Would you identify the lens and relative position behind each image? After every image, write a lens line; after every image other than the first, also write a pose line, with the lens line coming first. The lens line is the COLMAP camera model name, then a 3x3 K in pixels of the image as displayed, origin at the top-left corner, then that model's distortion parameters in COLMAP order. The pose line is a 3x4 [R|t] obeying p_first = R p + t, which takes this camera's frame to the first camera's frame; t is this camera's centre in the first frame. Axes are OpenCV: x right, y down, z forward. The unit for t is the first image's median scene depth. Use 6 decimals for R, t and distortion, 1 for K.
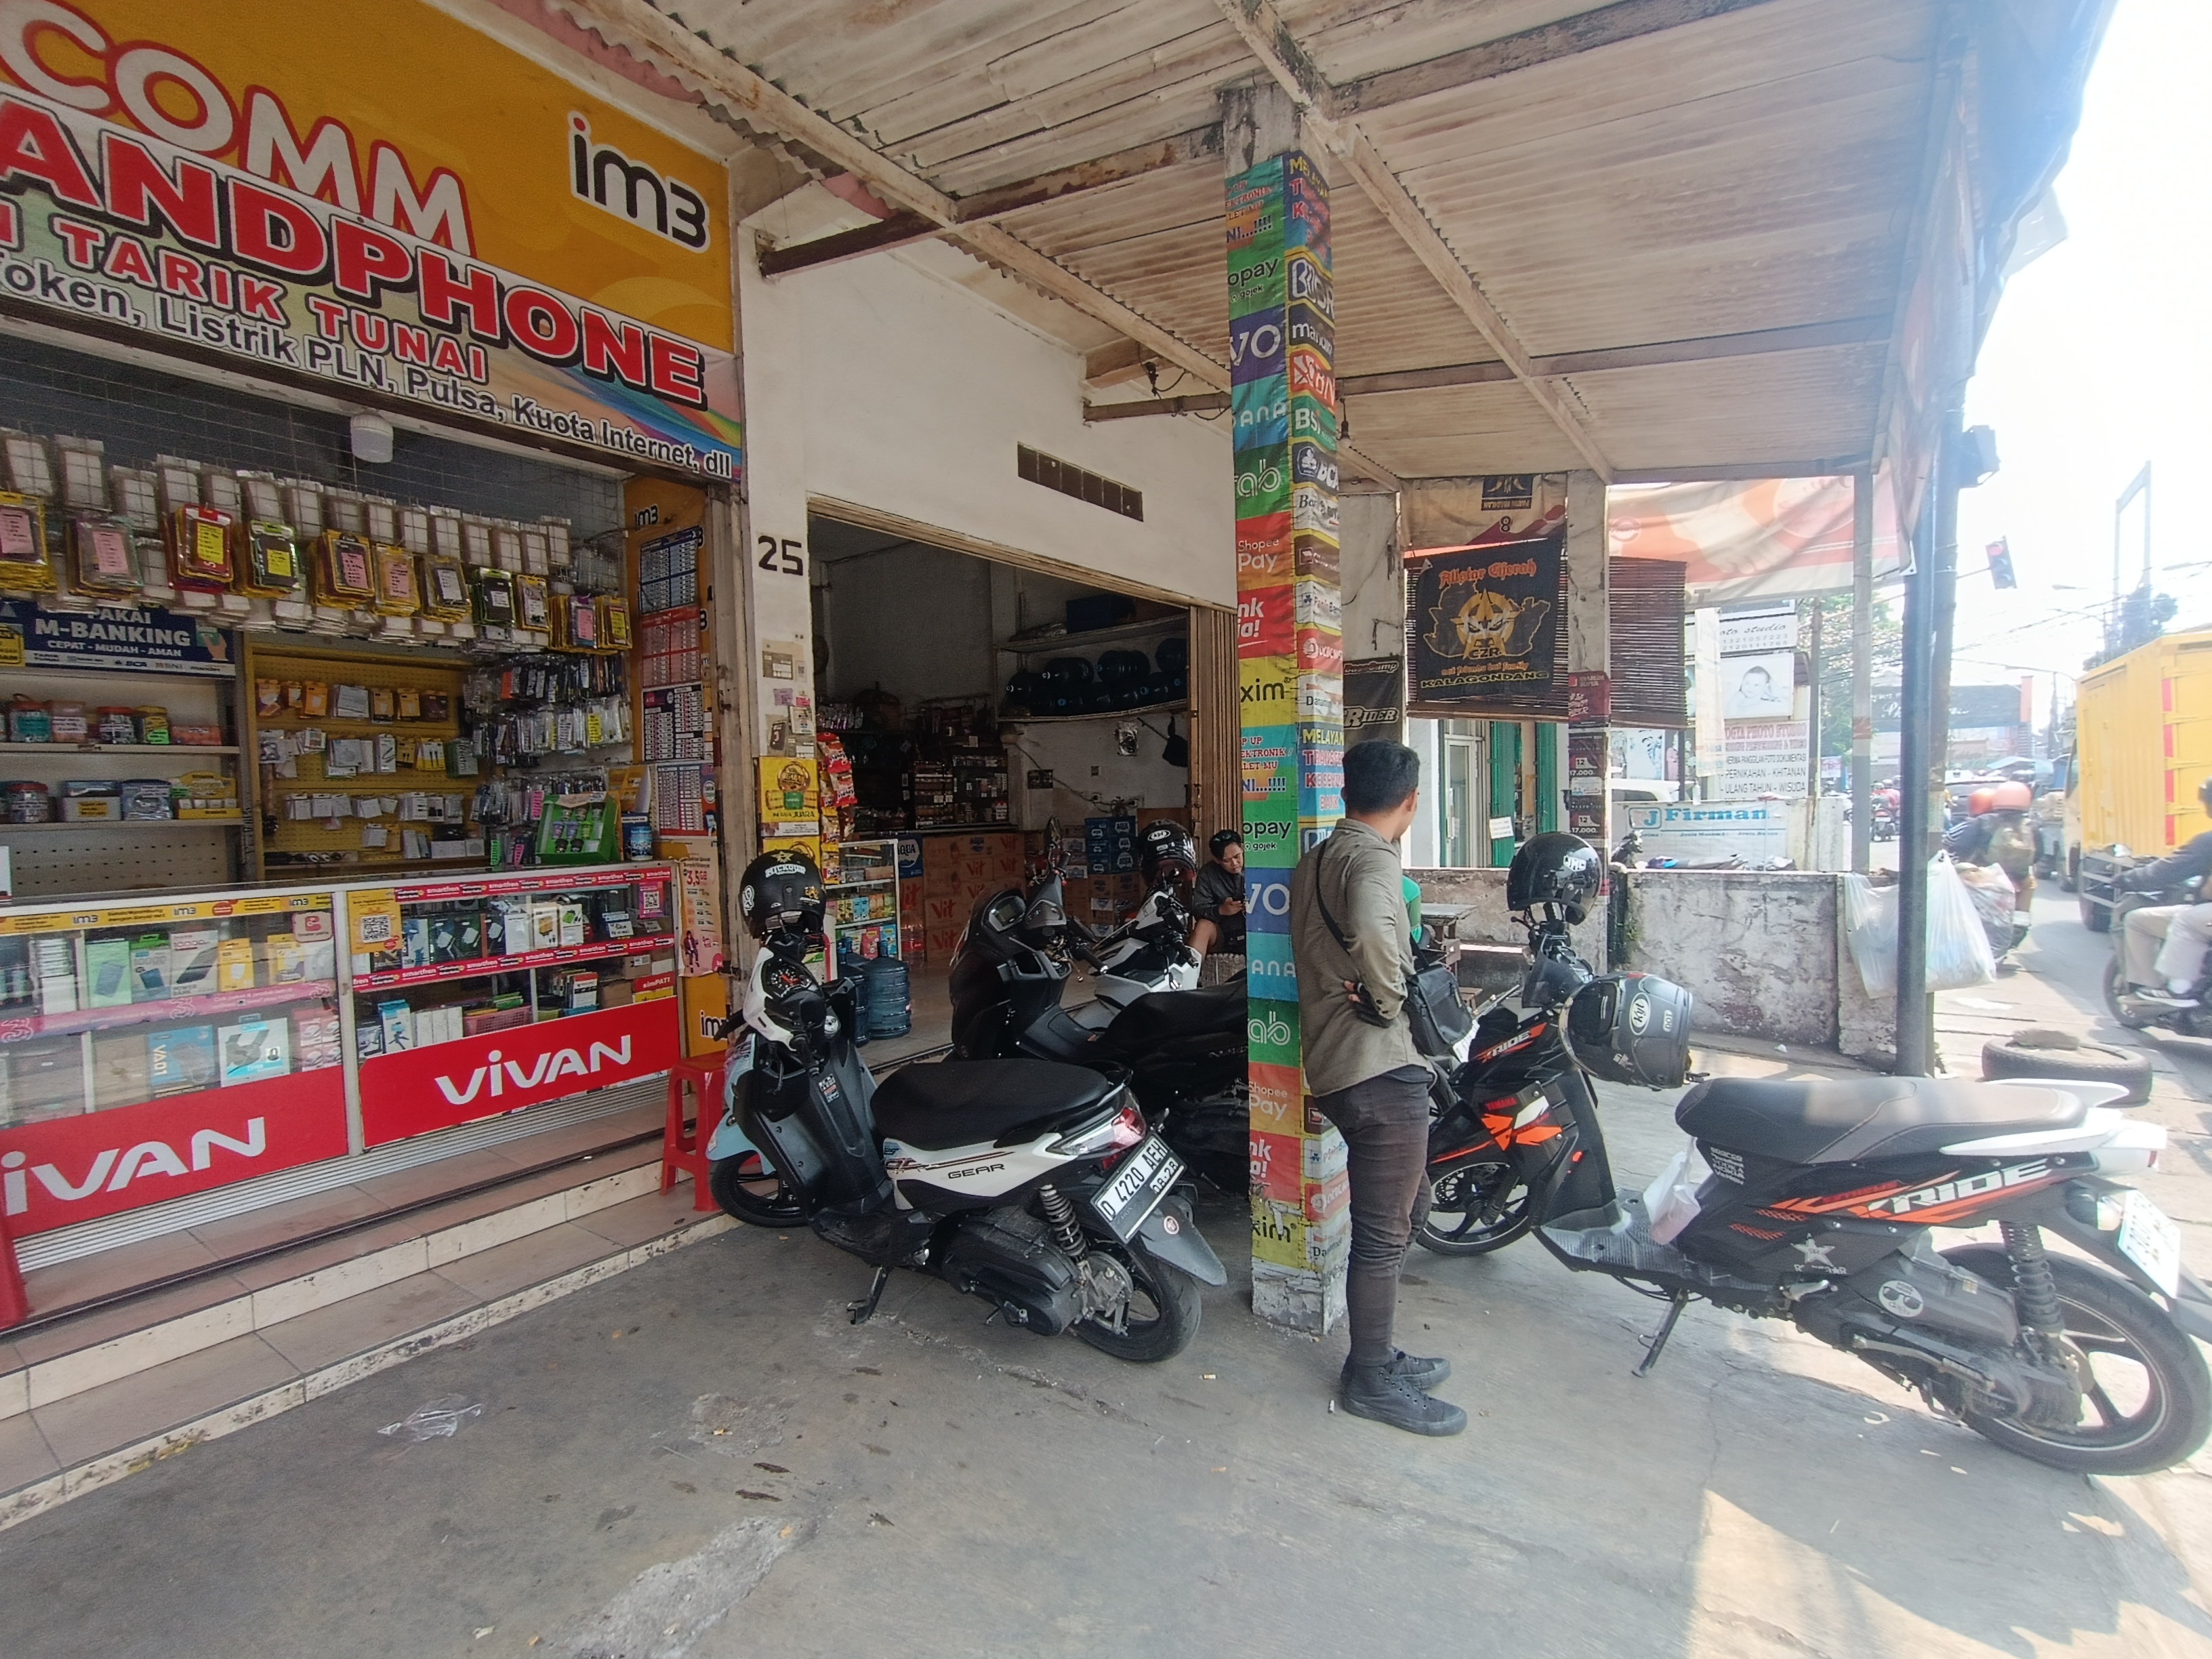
lens RADIAL K [[1022.2, 0, 1096.7], [0, 1022.2, 840.4], [0, 0, 1]] dist [-0.005945, 0.001617]
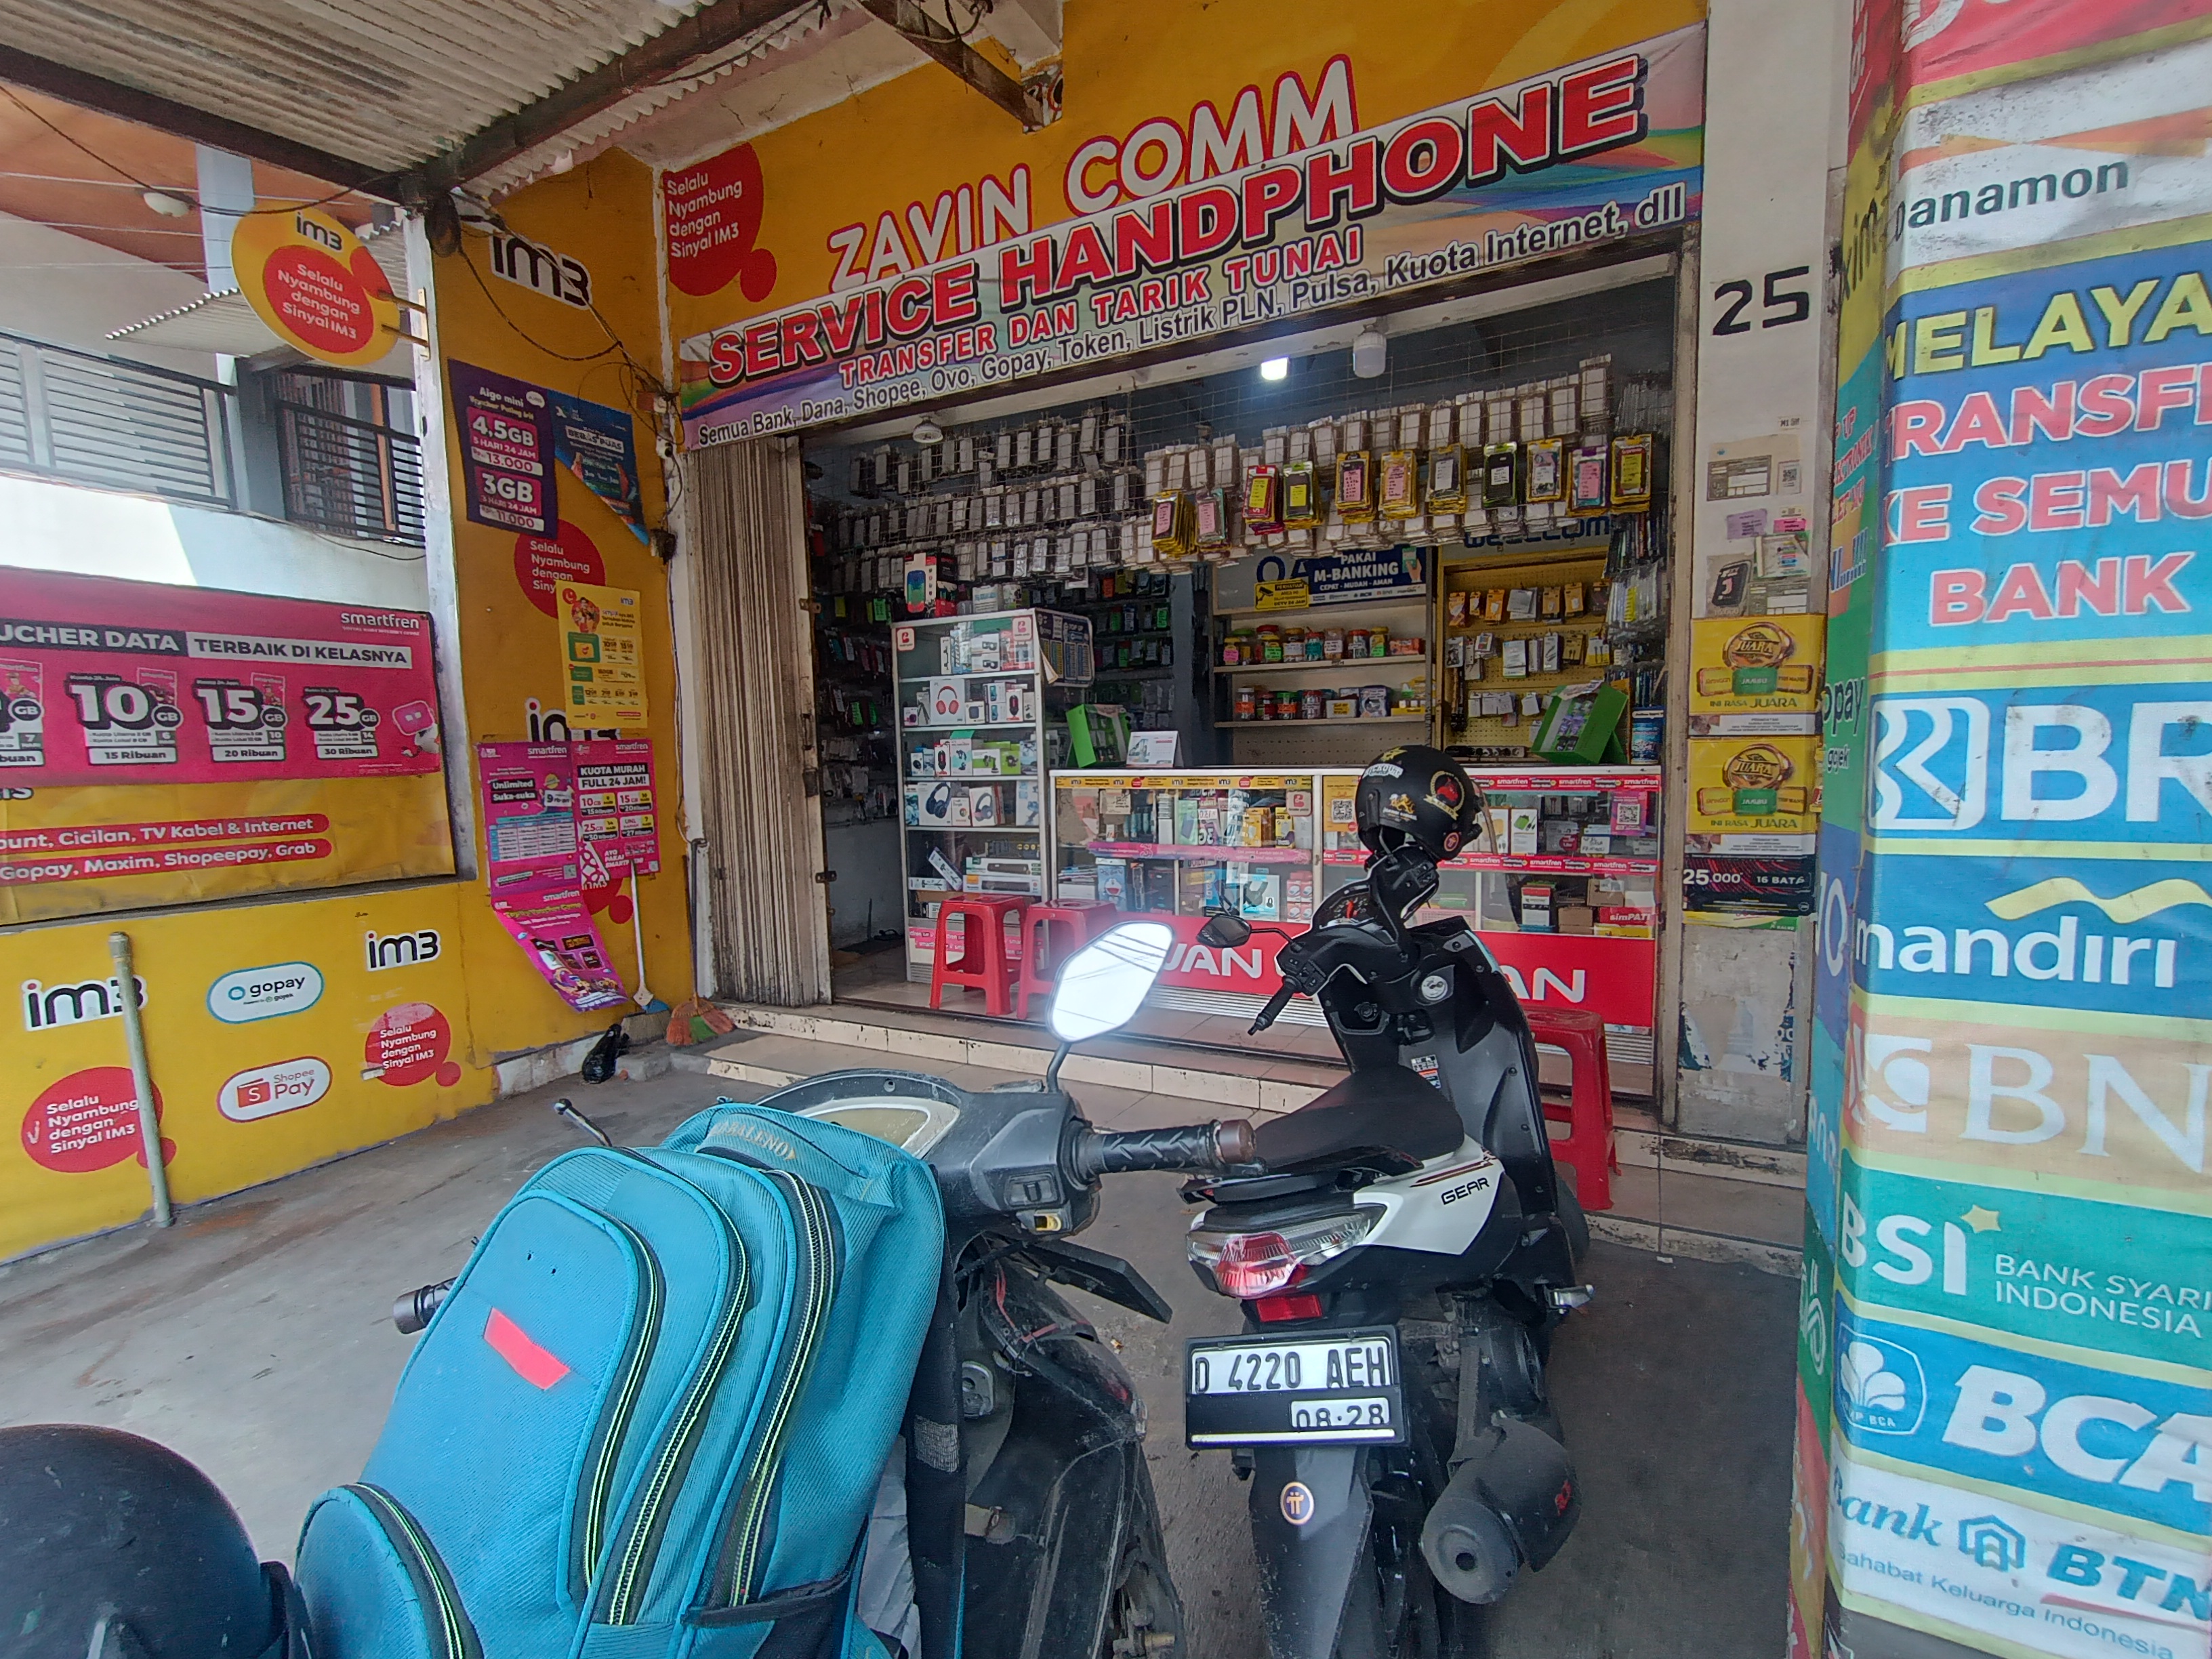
lens RADIAL K [[1022.2, 0, 1112.2], [0, 1022.2, 839.0], [0, 0, 1]] dist [-0.005945, 0.001617]
pose [[0.134629, 0.111246, -0.984632, 0.332867], [-0.025885, 0.993734, 0.108735, 0.001075], [0.990558, 0.010848, 0.136665, 0.540638]]
